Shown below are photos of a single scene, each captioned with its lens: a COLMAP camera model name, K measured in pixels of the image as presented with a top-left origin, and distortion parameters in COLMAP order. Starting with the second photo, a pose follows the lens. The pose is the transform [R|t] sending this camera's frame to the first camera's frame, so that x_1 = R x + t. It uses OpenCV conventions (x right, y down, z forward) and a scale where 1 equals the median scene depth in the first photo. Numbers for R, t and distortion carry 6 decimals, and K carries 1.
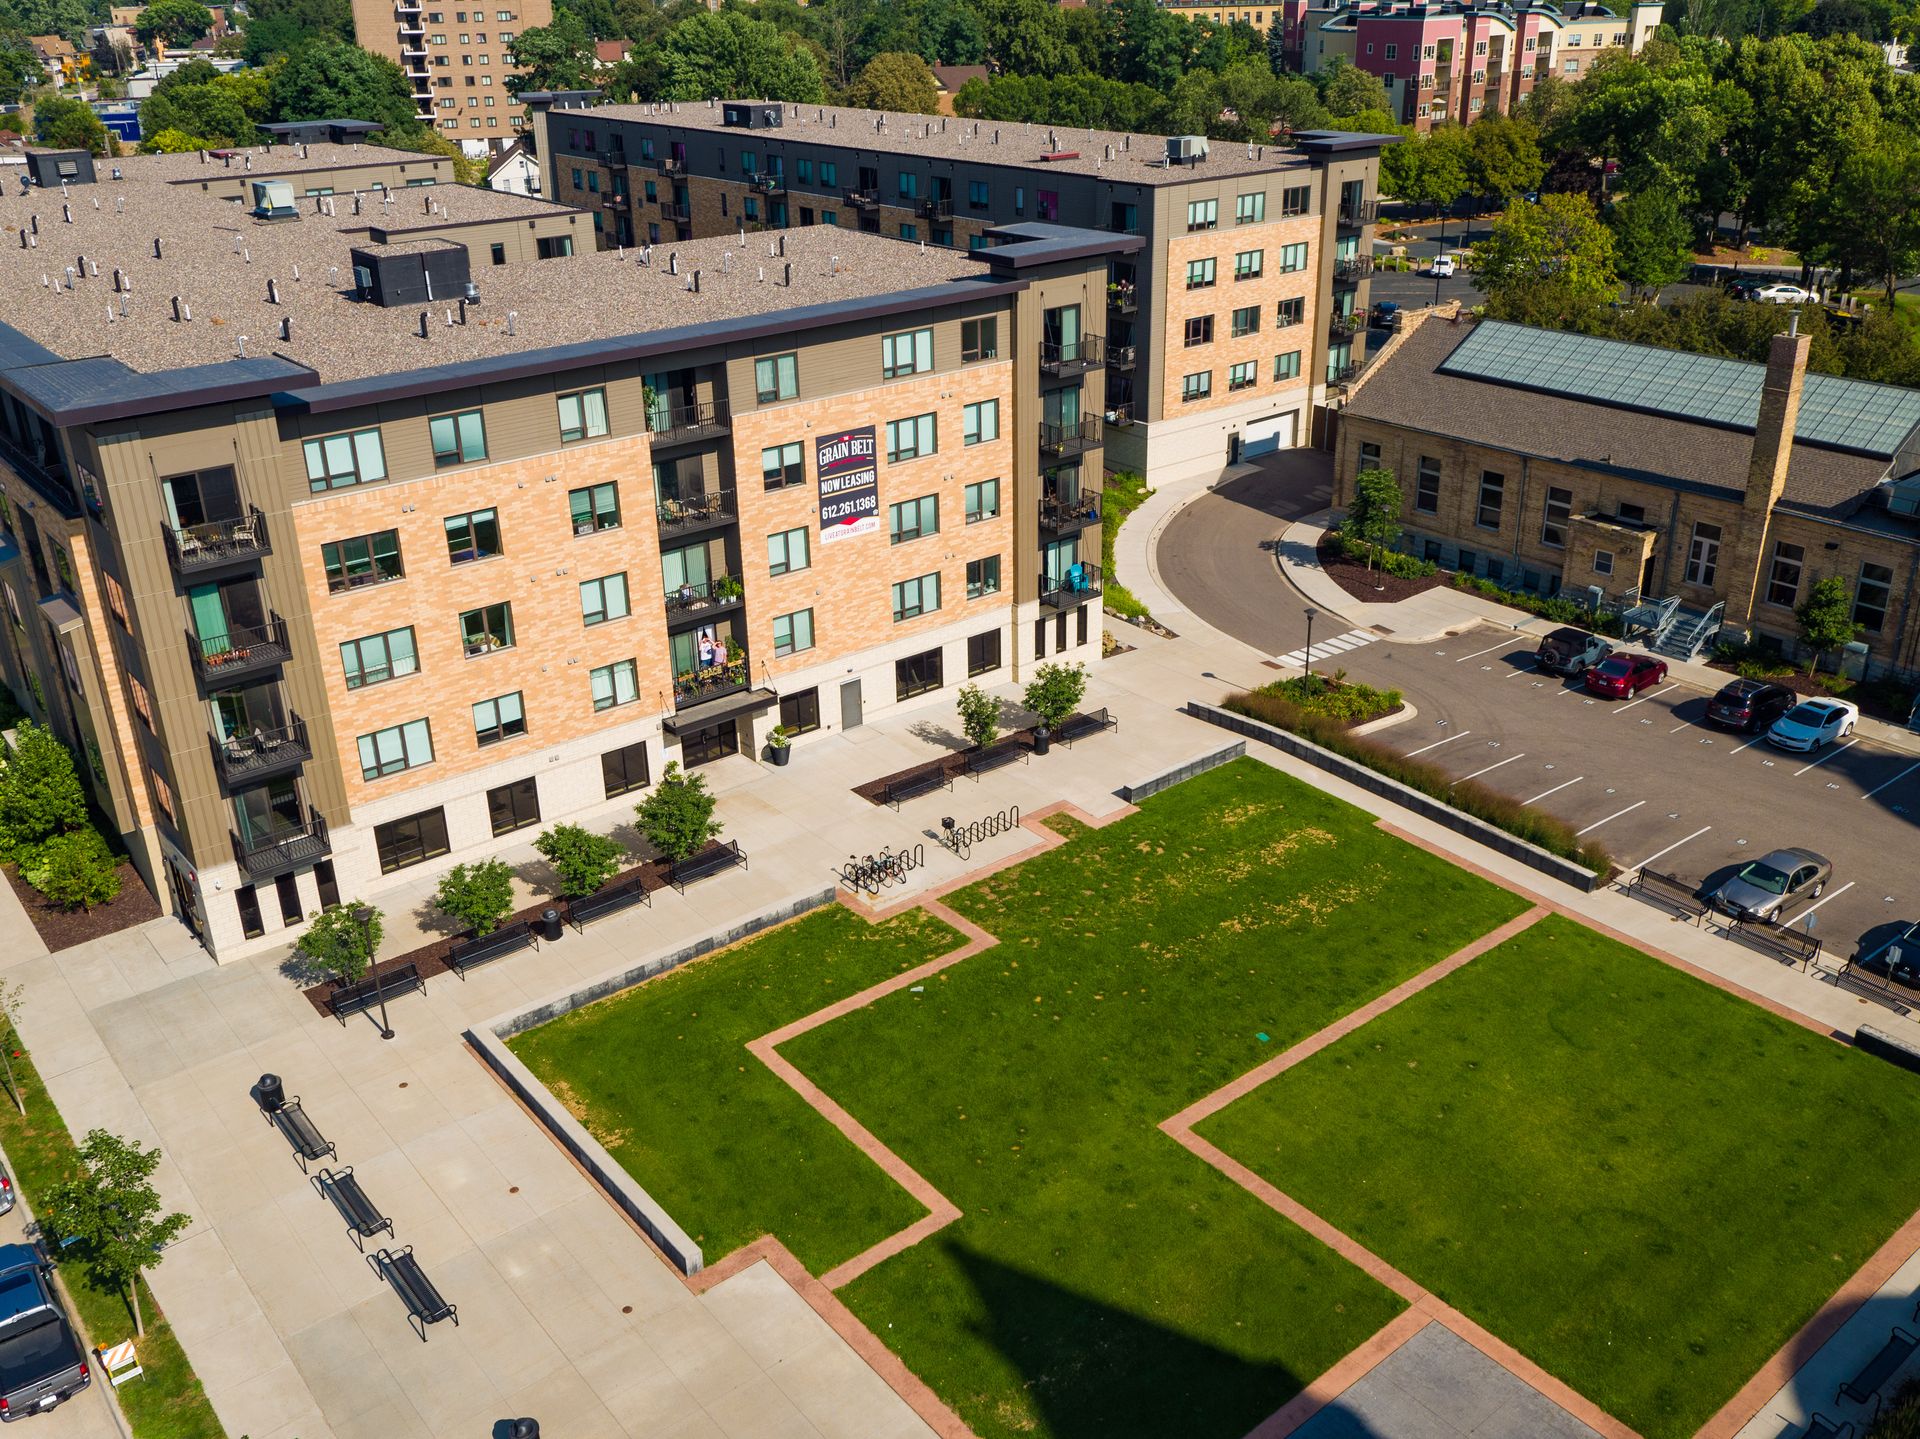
lens RADIAL K [[1701.6, 0, 960.0], [0, 1701.6, 719.5], [0, 0, 1]] dist [-0.001061, -0.013774]
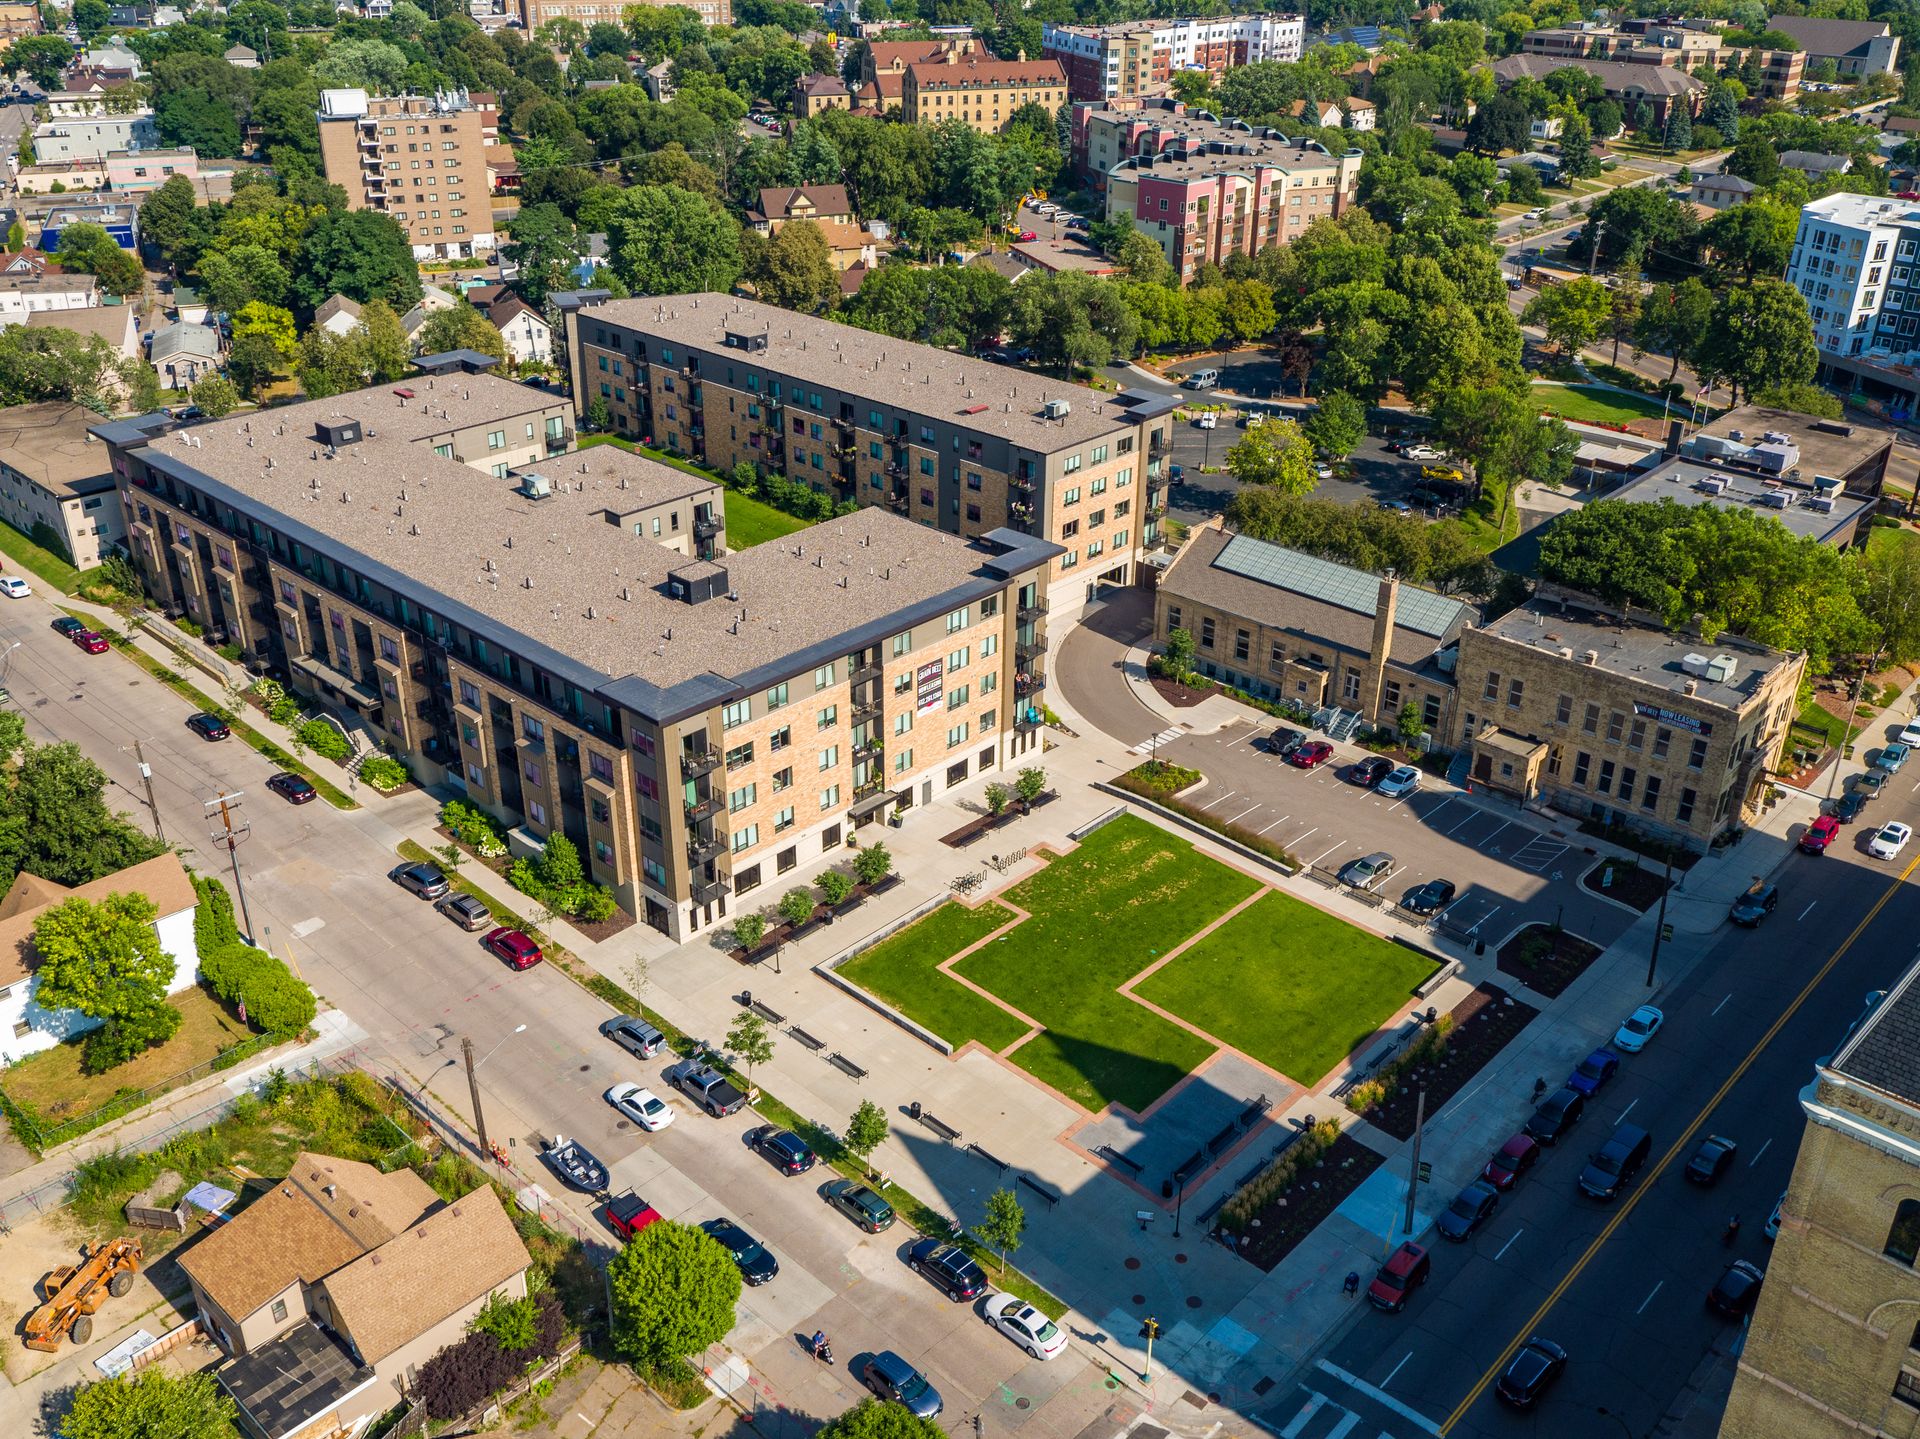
lens RADIAL K [[1701.6, 0, 960.0], [0, 1701.6, 719.5], [0, 0, 1]] dist [-0.001061, -0.013774]
pose [[0.990625, -0.037736, 0.131291, -0.271273], [0.031308, 0.998224, 0.050690, -0.184898], [-0.132971, -0.046104, 0.990047, -0.905203]]
